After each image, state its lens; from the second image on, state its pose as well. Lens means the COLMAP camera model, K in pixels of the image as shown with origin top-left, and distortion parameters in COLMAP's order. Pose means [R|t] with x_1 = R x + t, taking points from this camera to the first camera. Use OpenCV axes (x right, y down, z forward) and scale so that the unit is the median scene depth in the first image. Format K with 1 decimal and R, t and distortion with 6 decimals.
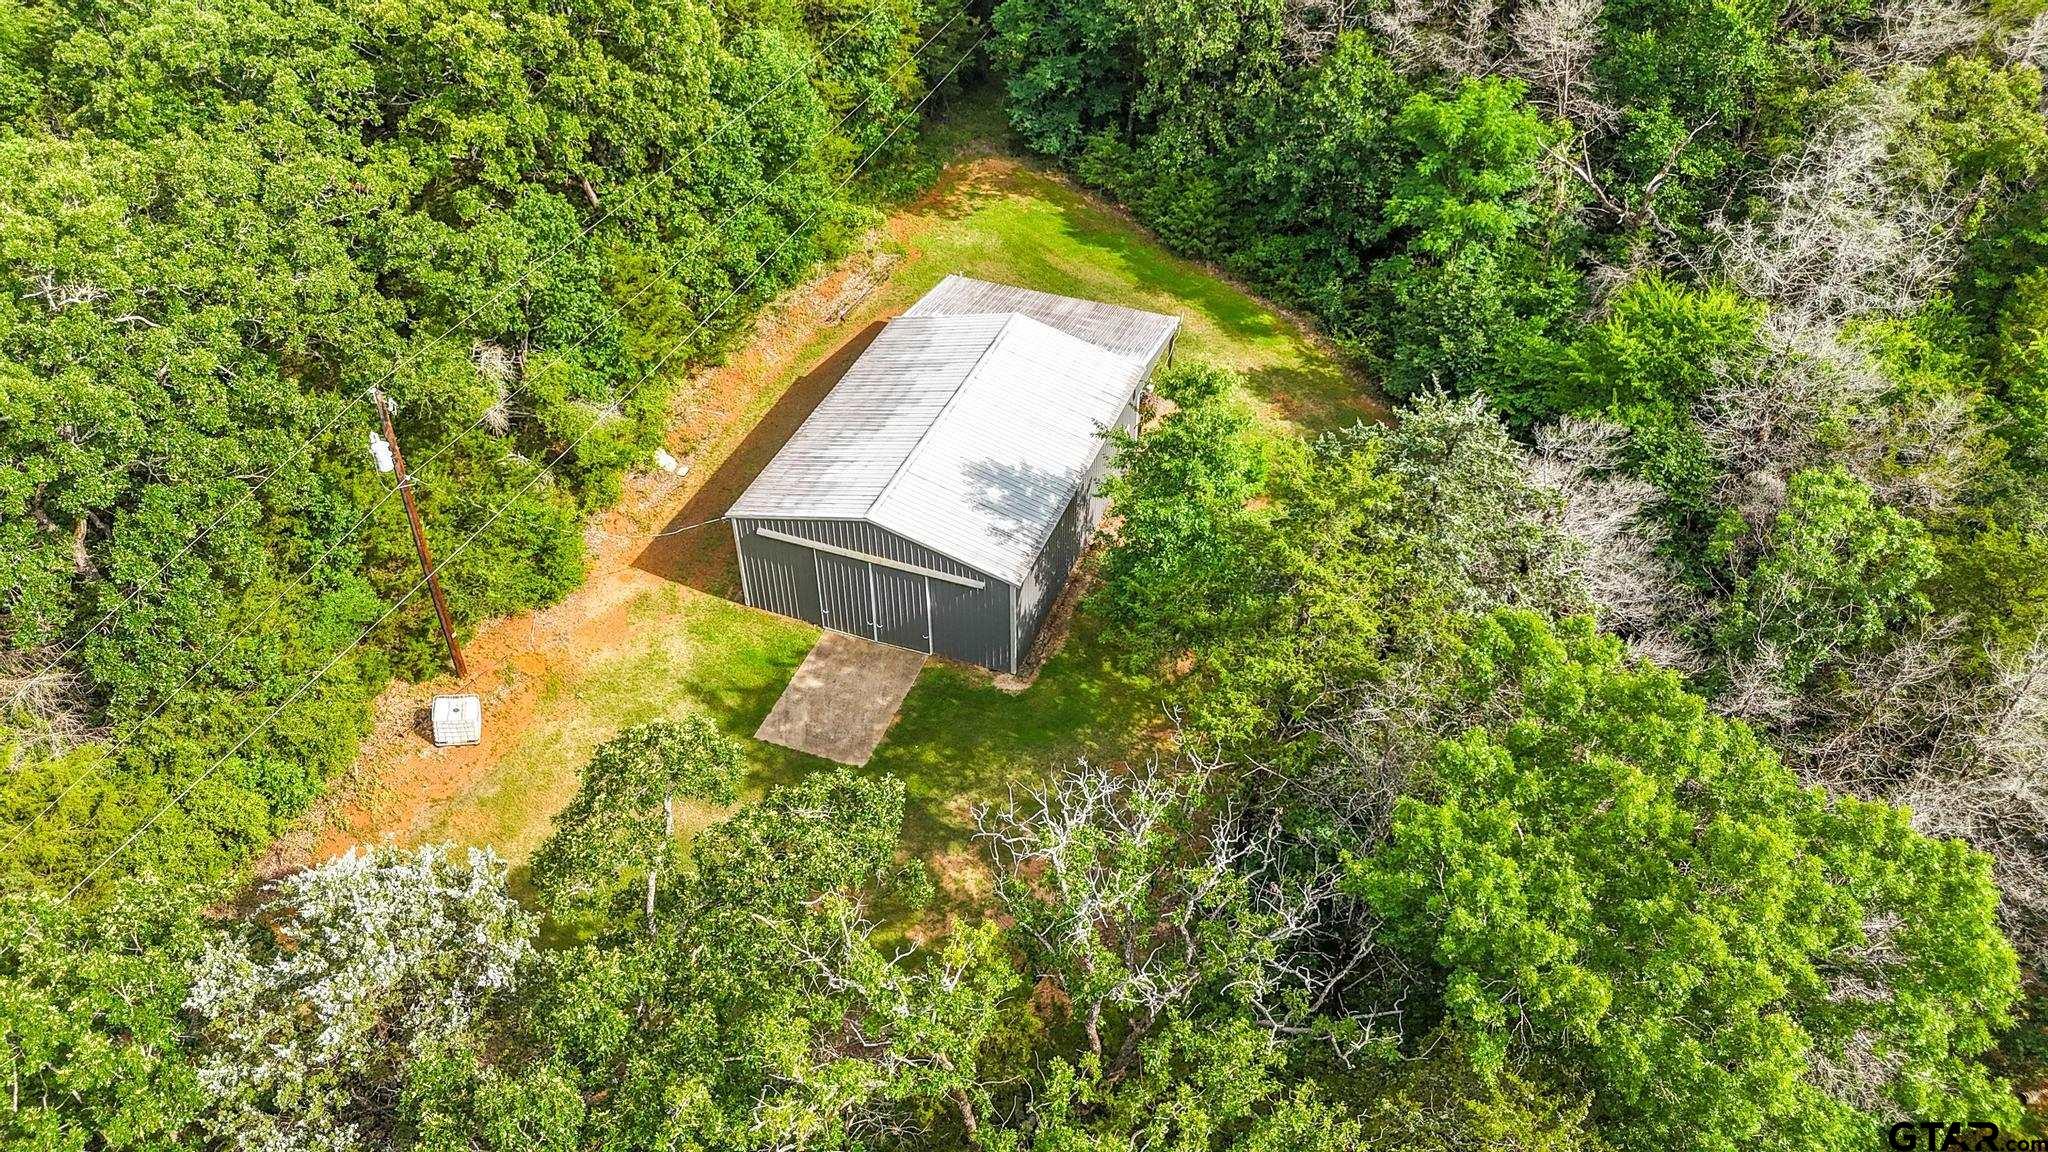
lens RADIAL K [[1503.1, 0, 1033.7], [0, 1503.1, 561.3], [0, 0, 1]] dist [0.038379, -0.027582]
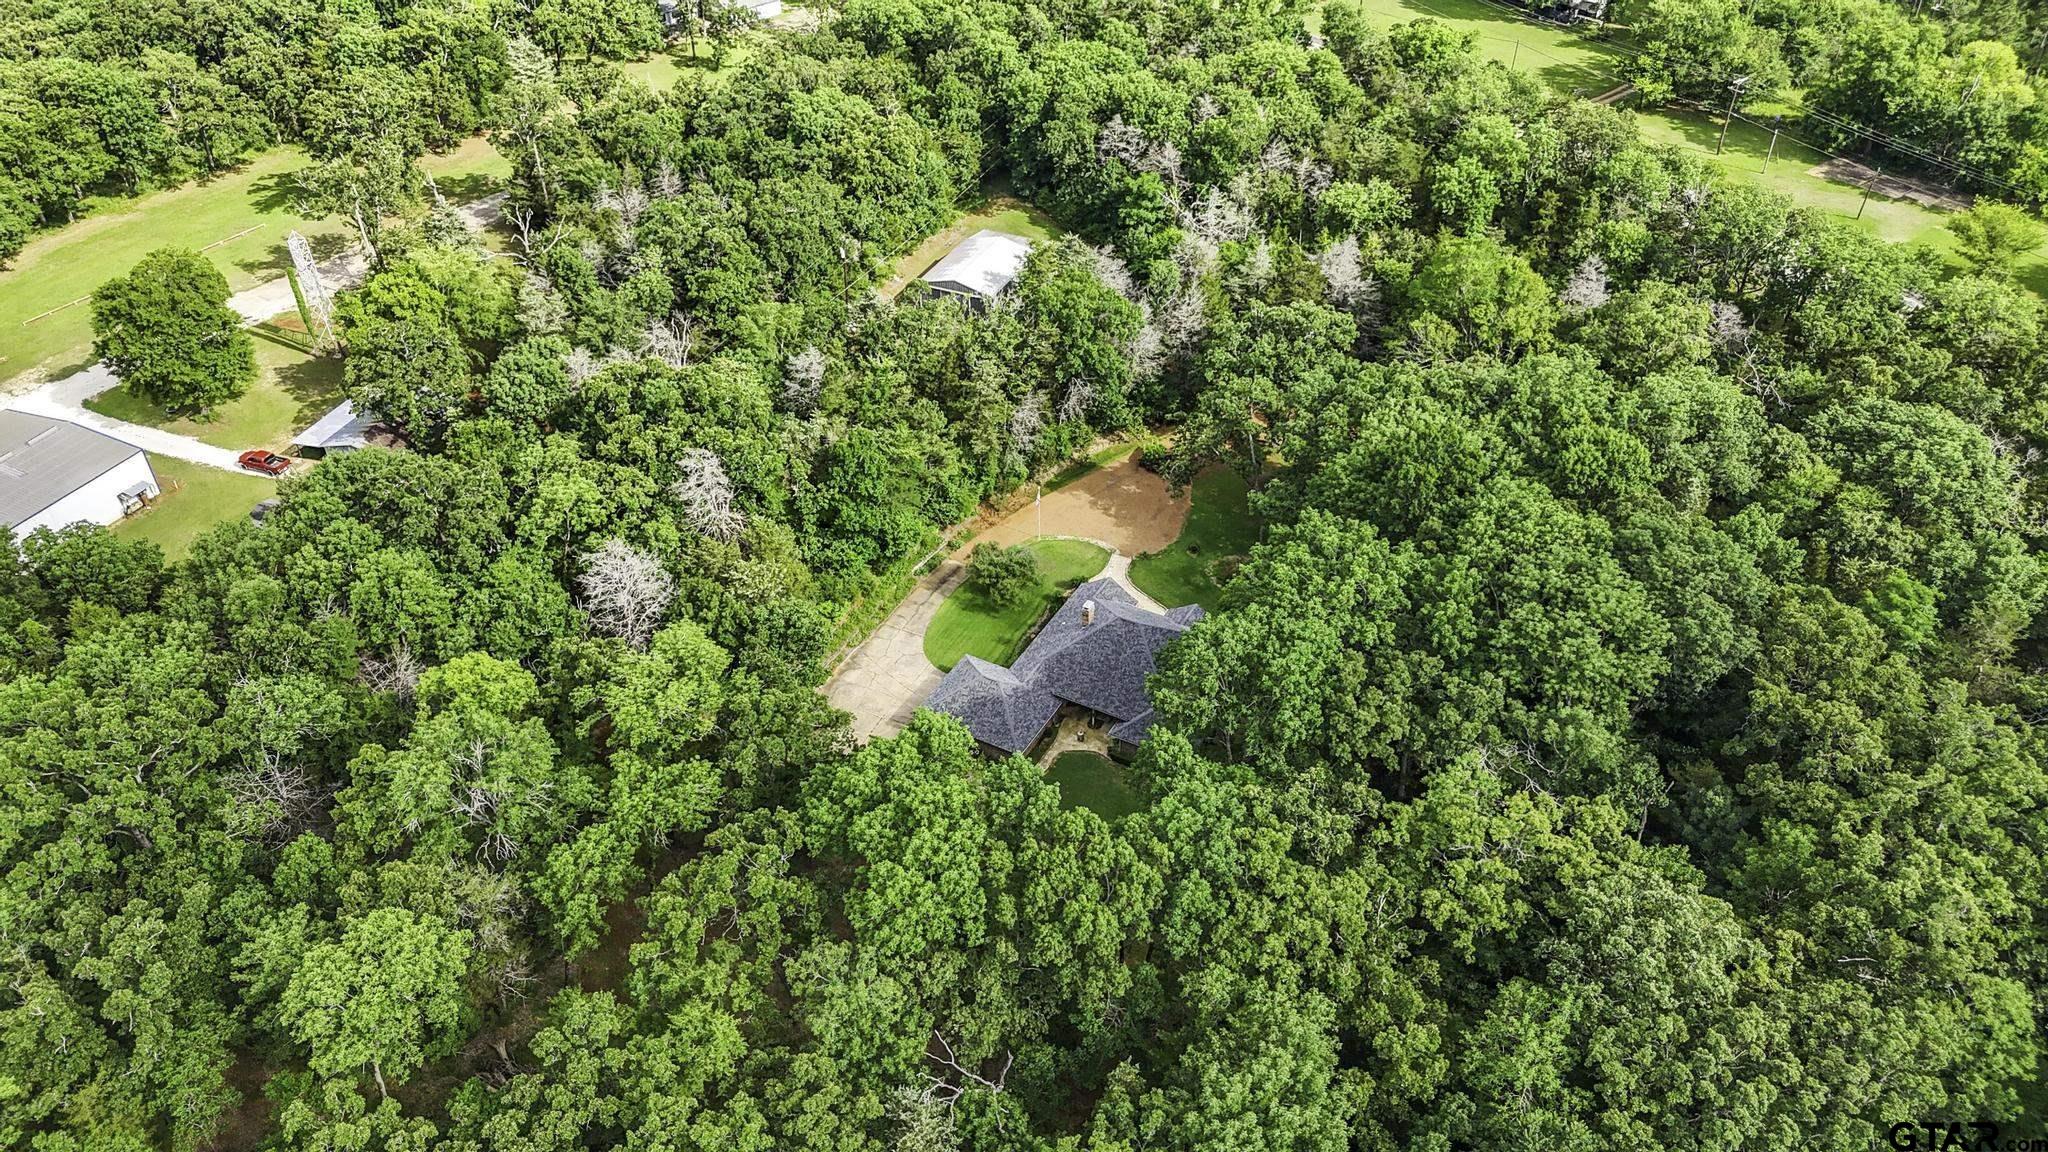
lens RADIAL K [[1503.1, 0, 1018.5], [0, 1503.1, 589.4], [0, 0, 1]] dist [0.038379, -0.027582]
pose [[0.996661, 0.043701, -0.068971, 0.284765], [-0.045963, 0.998445, -0.031550, 0.703402], [0.067485, 0.034615, 0.997120, -2.265235]]
